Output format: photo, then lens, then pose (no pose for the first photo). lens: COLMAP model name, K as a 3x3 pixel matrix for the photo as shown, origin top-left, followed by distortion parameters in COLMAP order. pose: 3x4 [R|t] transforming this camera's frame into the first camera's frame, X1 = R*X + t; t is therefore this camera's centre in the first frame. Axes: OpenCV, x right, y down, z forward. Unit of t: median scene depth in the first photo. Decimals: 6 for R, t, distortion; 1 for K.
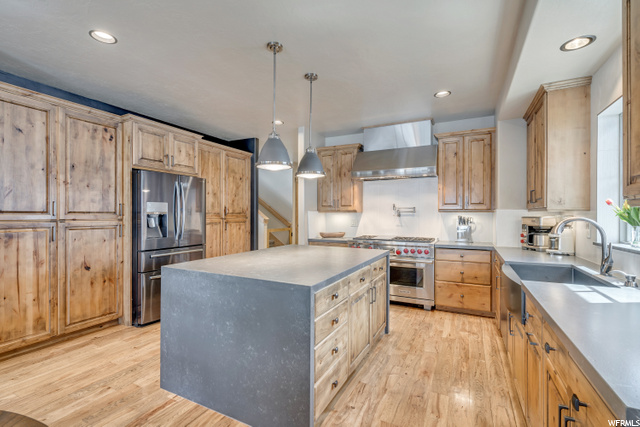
lens RADIAL K [[290.7, 0, 318.7], [0, 290.7, 213.6], [0, 0, 1]] dist [-0.004457, 0.001077]
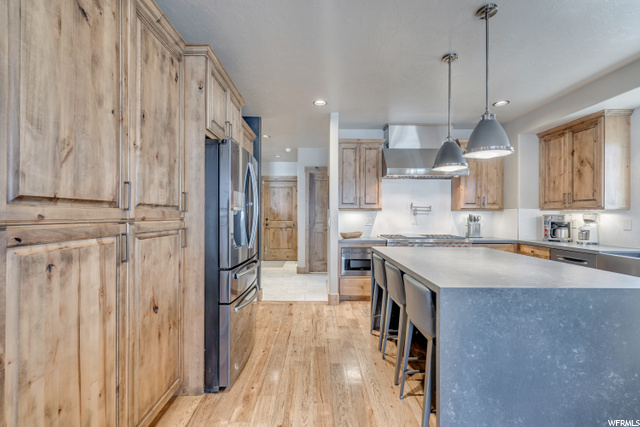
lens RADIAL K [[290.7, 0, 318.1], [0, 290.7, 213.5], [0, 0, 1]] dist [-0.004457, 0.001077]
pose [[0.890264, 0.003139, 0.455435, -0.798119], [-0.002773, 0.999995, -0.001471, 0.010956], [-0.455437, 0.000047, 0.890268, 0.394051]]
